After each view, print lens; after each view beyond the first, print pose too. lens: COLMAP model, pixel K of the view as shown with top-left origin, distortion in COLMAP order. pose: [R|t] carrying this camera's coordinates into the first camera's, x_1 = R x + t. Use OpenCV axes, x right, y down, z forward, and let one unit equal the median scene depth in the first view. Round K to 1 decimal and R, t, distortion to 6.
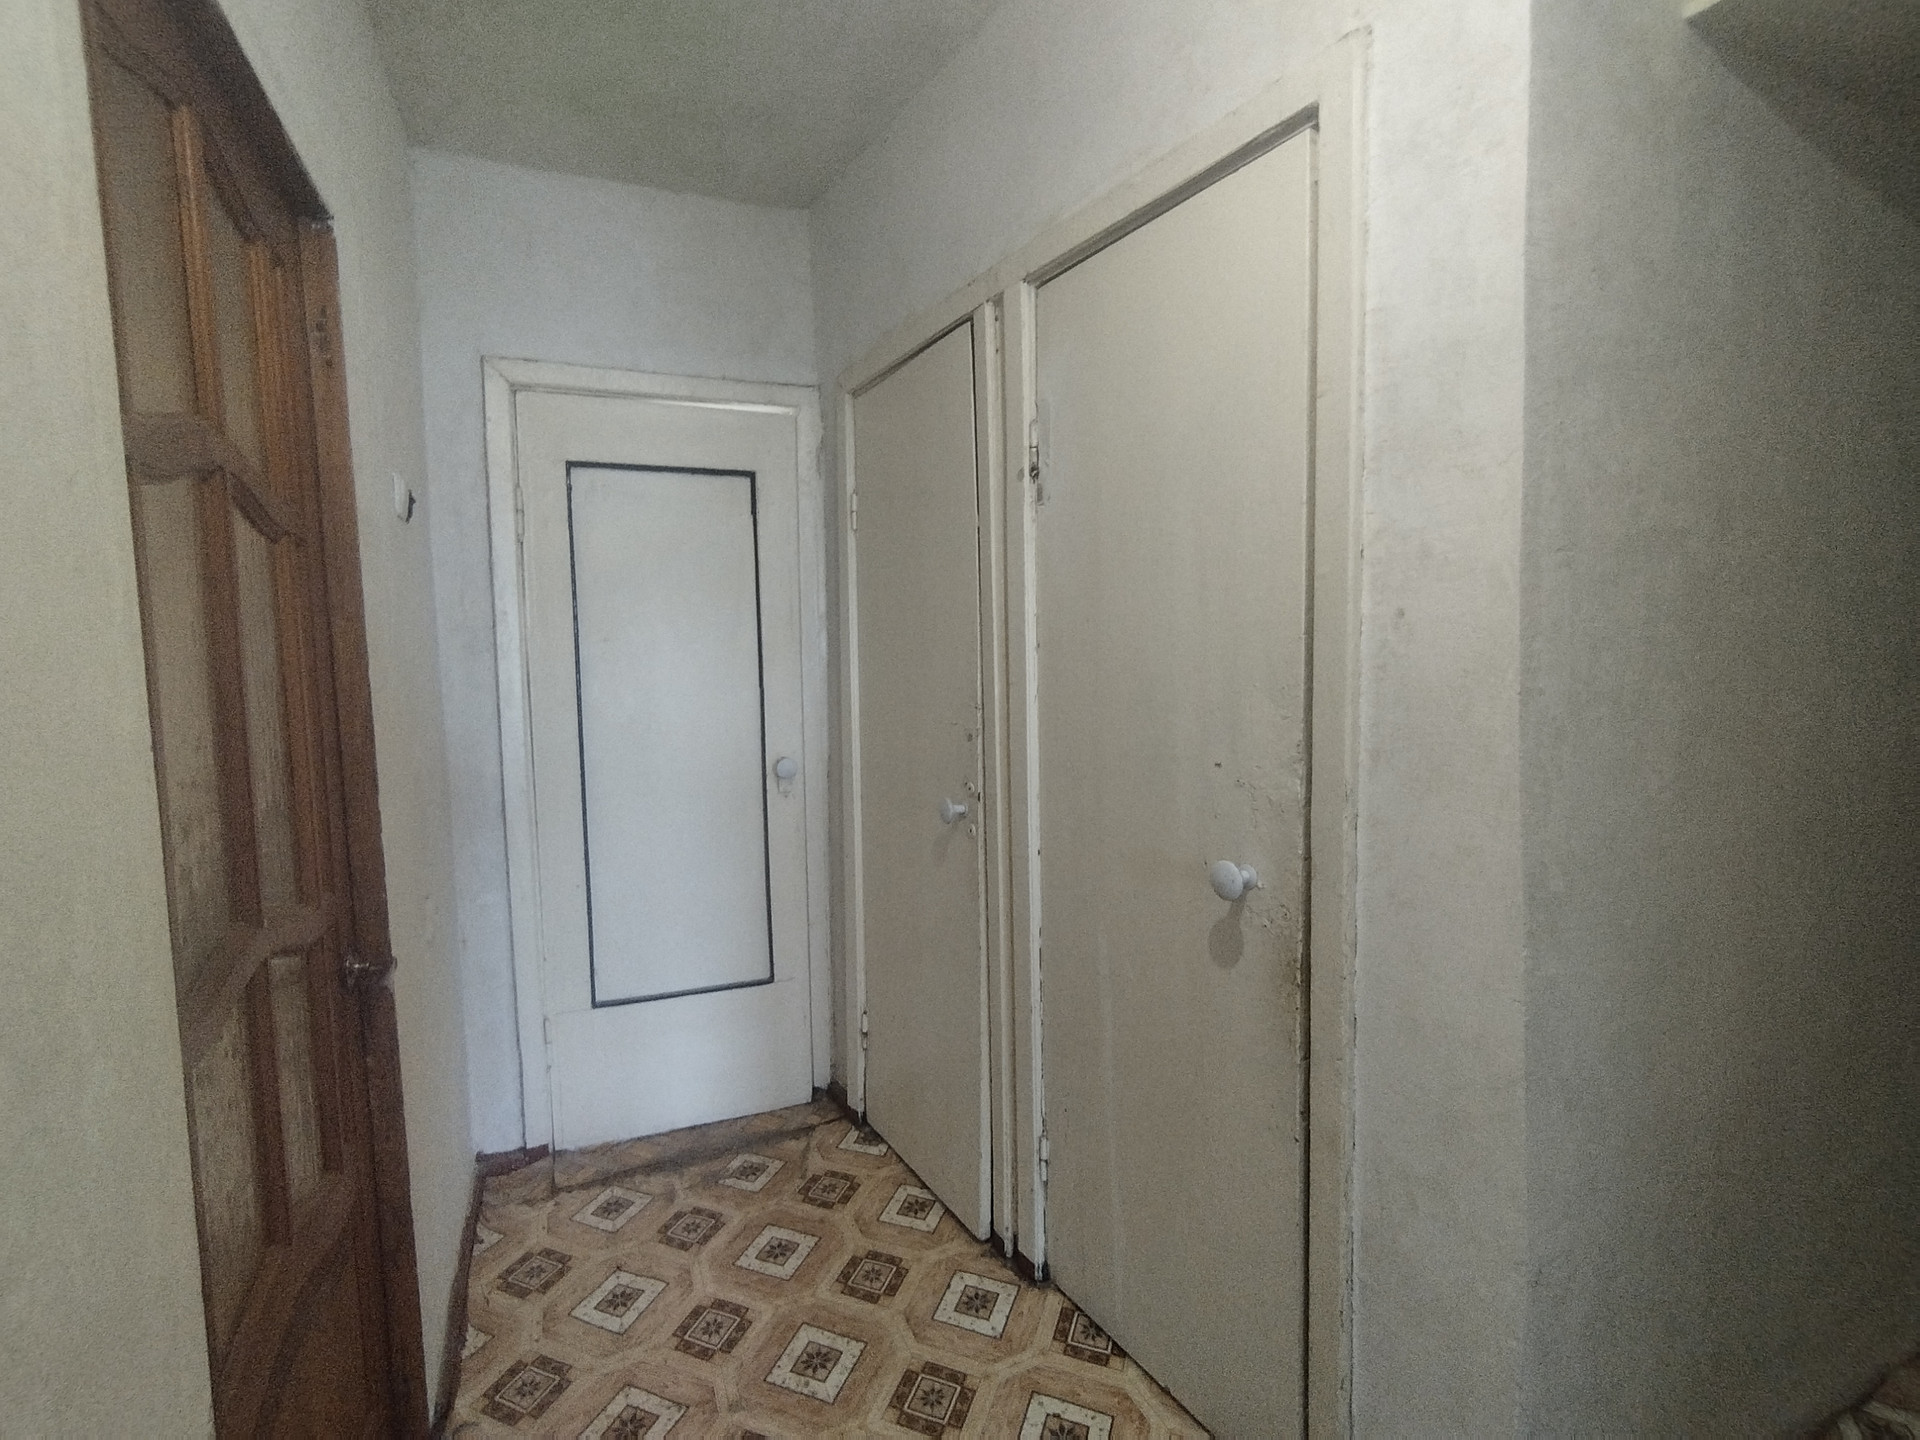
lens RADIAL K [[875.9, 0, 969.0], [0, 875.9, 721.9], [0, 0, 1]] dist [0.001789, 0.000684]
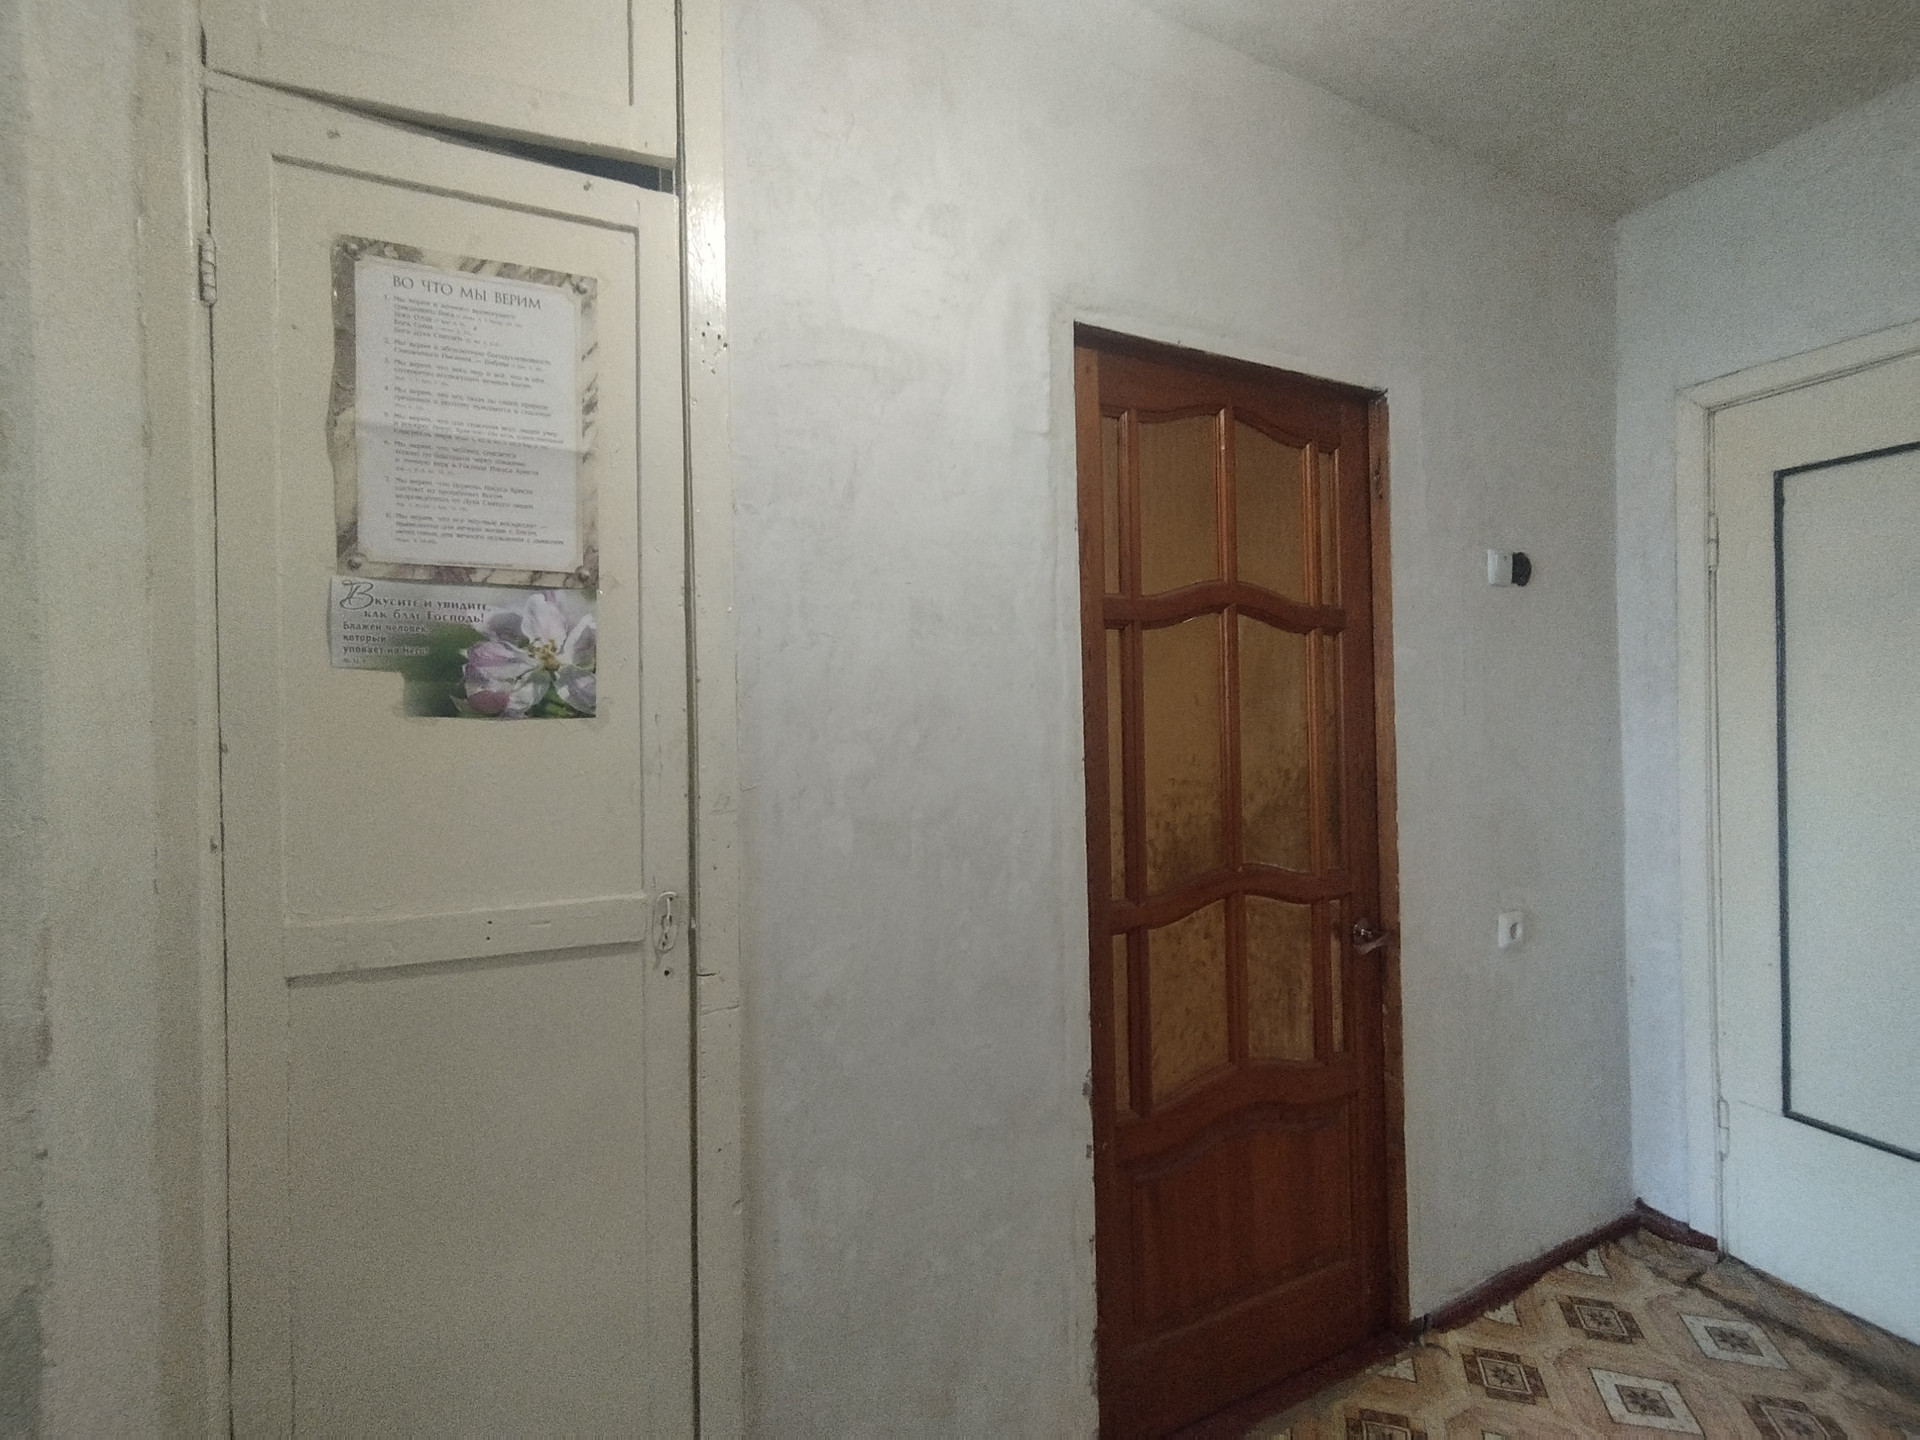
lens RADIAL K [[875.9, 0, 974.7], [0, 875.9, 717.9], [0, 0, 1]] dist [0.001789, 0.000684]
pose [[0.057213, 0.024566, -0.998060, 0.391663], [-0.053464, 0.998338, 0.021508, -0.031356], [0.996929, 0.052130, 0.058431, 0.179556]]
